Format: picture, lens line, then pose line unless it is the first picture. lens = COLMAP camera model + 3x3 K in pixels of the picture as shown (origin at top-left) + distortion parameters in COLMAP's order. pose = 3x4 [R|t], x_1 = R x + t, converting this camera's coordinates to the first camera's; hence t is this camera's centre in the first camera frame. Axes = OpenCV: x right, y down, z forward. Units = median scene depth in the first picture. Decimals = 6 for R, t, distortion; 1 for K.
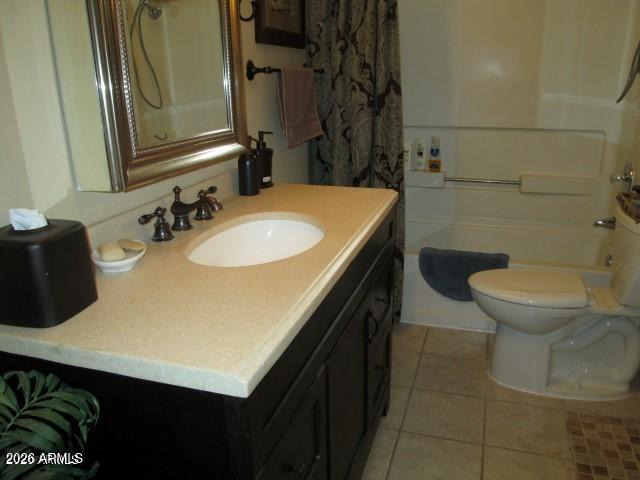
lens RADIAL K [[528.2, 0, 320.0], [0, 528.2, 240.0], [0, 0, 1]] dist [-0.056453, 0.003544]
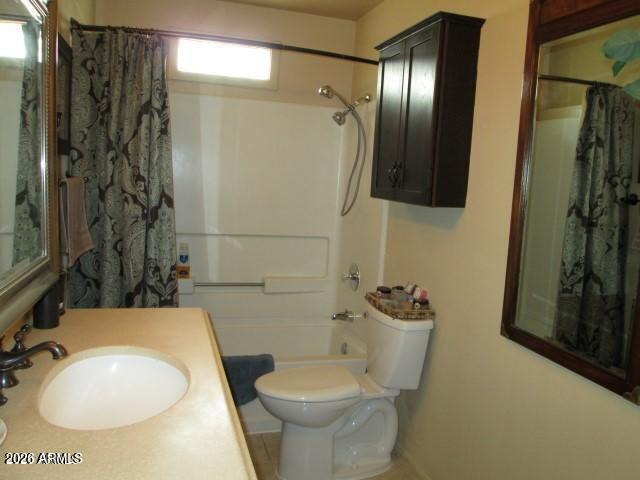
lens RADIAL K [[528.2, 0, 320.0], [0, 528.2, 240.0], [0, 0, 1]] dist [-0.056453, 0.003544]
pose [[0.822885, -0.004106, 0.568193, -0.188304], [0.100319, 0.985315, -0.138167, -0.048848], [-0.559282, 0.170696, 0.811213, 0.038424]]
